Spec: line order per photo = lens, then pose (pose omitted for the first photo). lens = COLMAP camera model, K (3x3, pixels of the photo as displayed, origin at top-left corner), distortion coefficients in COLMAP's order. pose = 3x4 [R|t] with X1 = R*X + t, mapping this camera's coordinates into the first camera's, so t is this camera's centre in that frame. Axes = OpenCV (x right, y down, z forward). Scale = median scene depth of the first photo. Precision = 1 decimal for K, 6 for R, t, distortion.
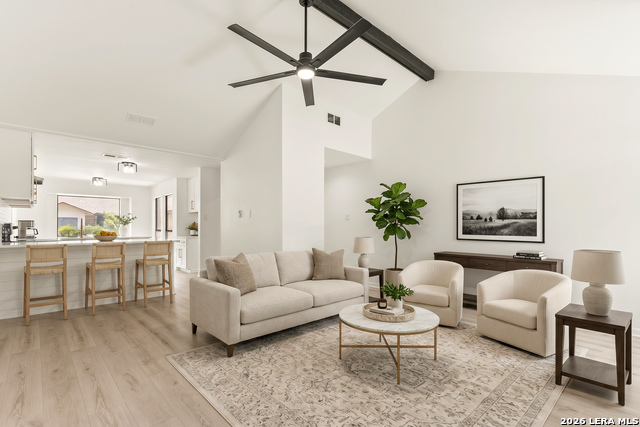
lens RADIAL K [[297.8, 0, 328.5], [0, 297.8, 227.7], [0, 0, 1]] dist [0.002410, 0.000233]
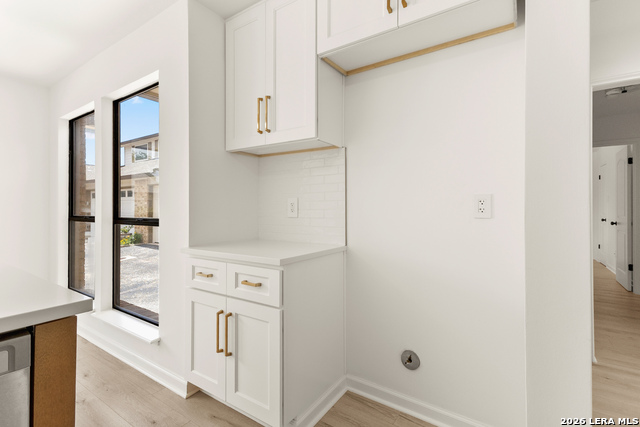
lens RADIAL K [[298.1, 0, 316.9], [0, 298.1, 210.9], [0, 0, 1]] dist [0.015139, -0.010987]
pose [[0.980095, 0.002692, 0.198510, -0.454104], [-0.001667, 0.999984, -0.005330, 0.001384], [-0.198521, 0.004892, 0.980084, 0.748787]]
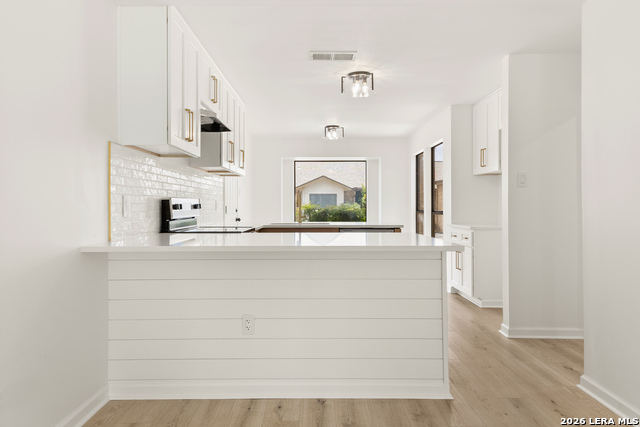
lens RADIAL K [[408.2, 0, 319.4], [0, 408.2, 203.6], [0, 0, 1]] dist [0.000742, 0.000210]
pose [[0.714572, -0.006226, -0.699534, -0.193664], [0.003337, 0.999979, -0.005492, -0.002120], [0.699554, 0.001590, 0.714578, 0.365580]]
